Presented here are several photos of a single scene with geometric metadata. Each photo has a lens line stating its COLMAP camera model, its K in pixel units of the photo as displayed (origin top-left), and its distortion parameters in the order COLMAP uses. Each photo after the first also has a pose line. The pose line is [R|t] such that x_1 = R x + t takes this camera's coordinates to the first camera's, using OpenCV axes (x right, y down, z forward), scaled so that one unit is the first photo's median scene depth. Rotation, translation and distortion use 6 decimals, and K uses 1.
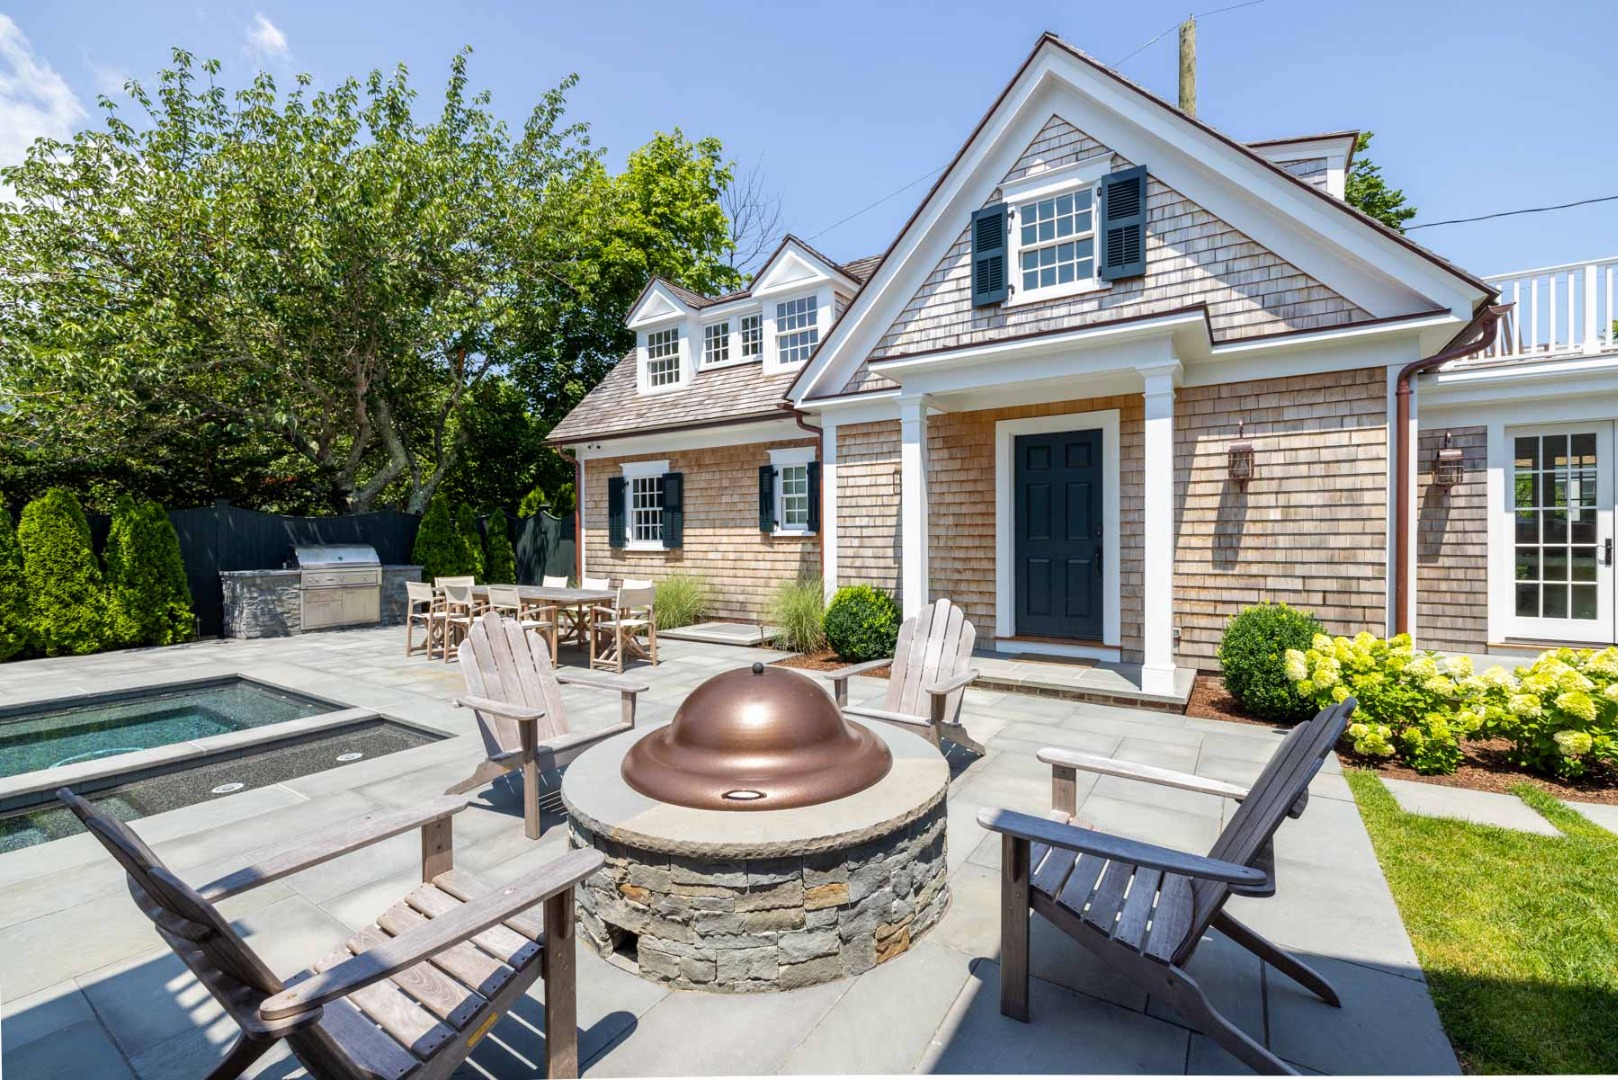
lens RADIAL K [[674.0, 0, 809.4], [0, 674.0, 537.4], [0, 0, 1]] dist [-0.003353, 0.000971]
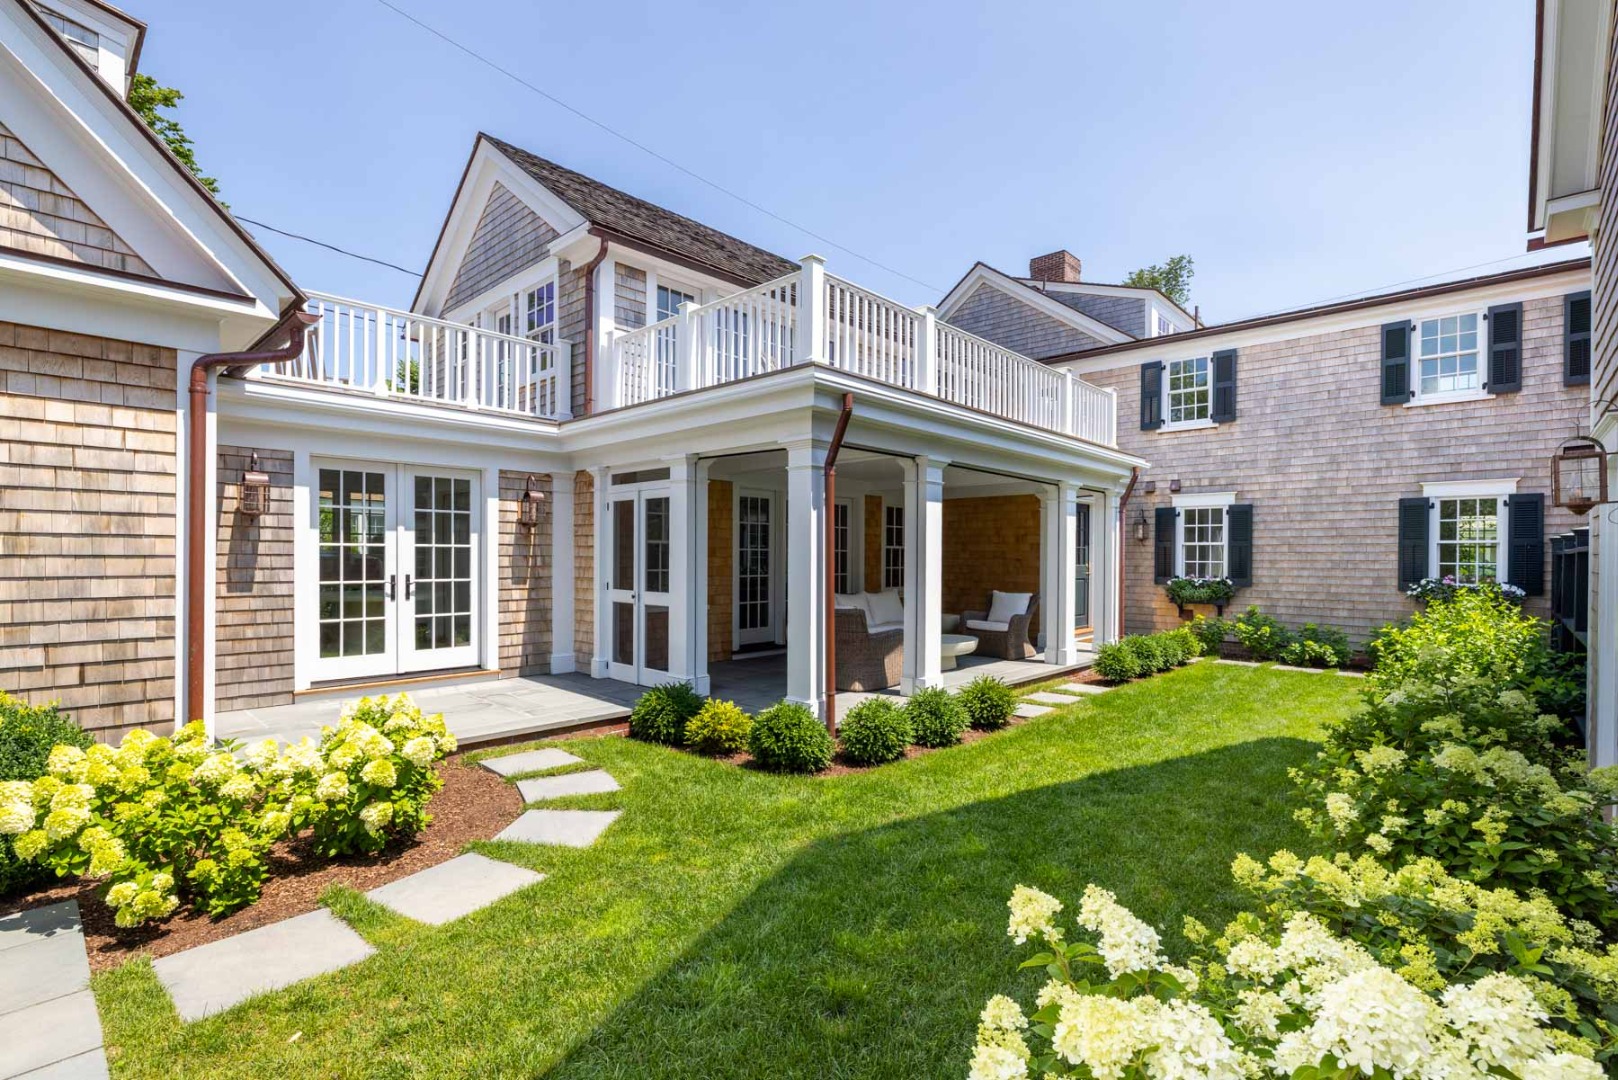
lens RADIAL K [[746.7, 0, 826.4], [0, 746.7, 563.4], [0, 0, 1]] dist [-0.006235, -0.000319]
pose [[0.159702, -0.001439, 0.987164, 0.135818], [-0.001699, 0.999997, 0.001732, -0.018172], [-0.987164, -0.001954, 0.159699, 0.134623]]
